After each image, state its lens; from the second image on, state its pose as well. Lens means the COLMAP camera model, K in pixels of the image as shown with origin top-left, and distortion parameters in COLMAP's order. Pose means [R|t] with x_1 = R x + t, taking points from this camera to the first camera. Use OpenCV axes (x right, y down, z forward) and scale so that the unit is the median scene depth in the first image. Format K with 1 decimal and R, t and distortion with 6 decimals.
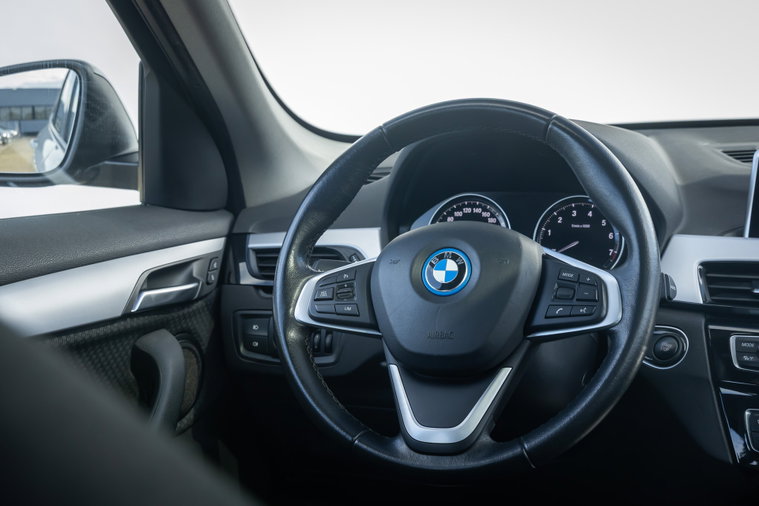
lens RADIAL K [[1105.7, 0, 422.0], [0, 1105.7, 254.1], [0, 0, 1]] dist [0.056206, 0.000000]
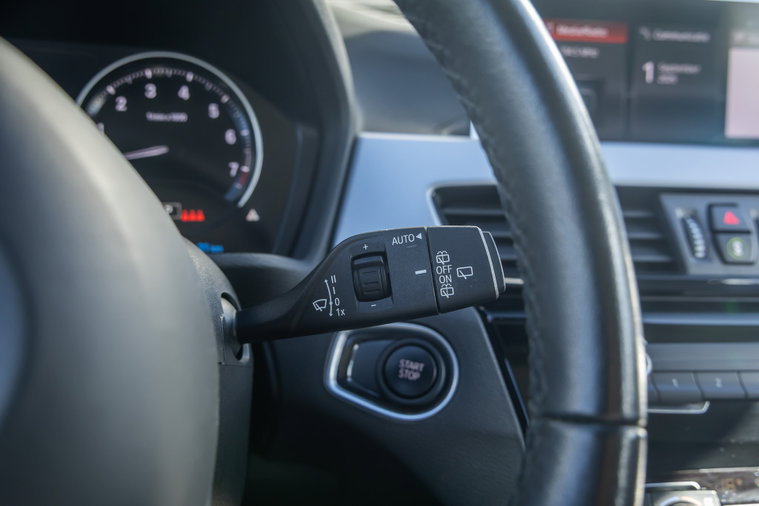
lens RADIAL K [[788.6, 0, 378.0], [0, 788.6, 241.7], [0, 0, 1]] dist [0.056008, 0.000000]
pose [[0.827474, -0.082190, 0.555456, 0.019600], [0.014357, 0.992003, 0.125397, -0.013372], [-0.561320, -0.095788, 0.822037, 0.665059]]
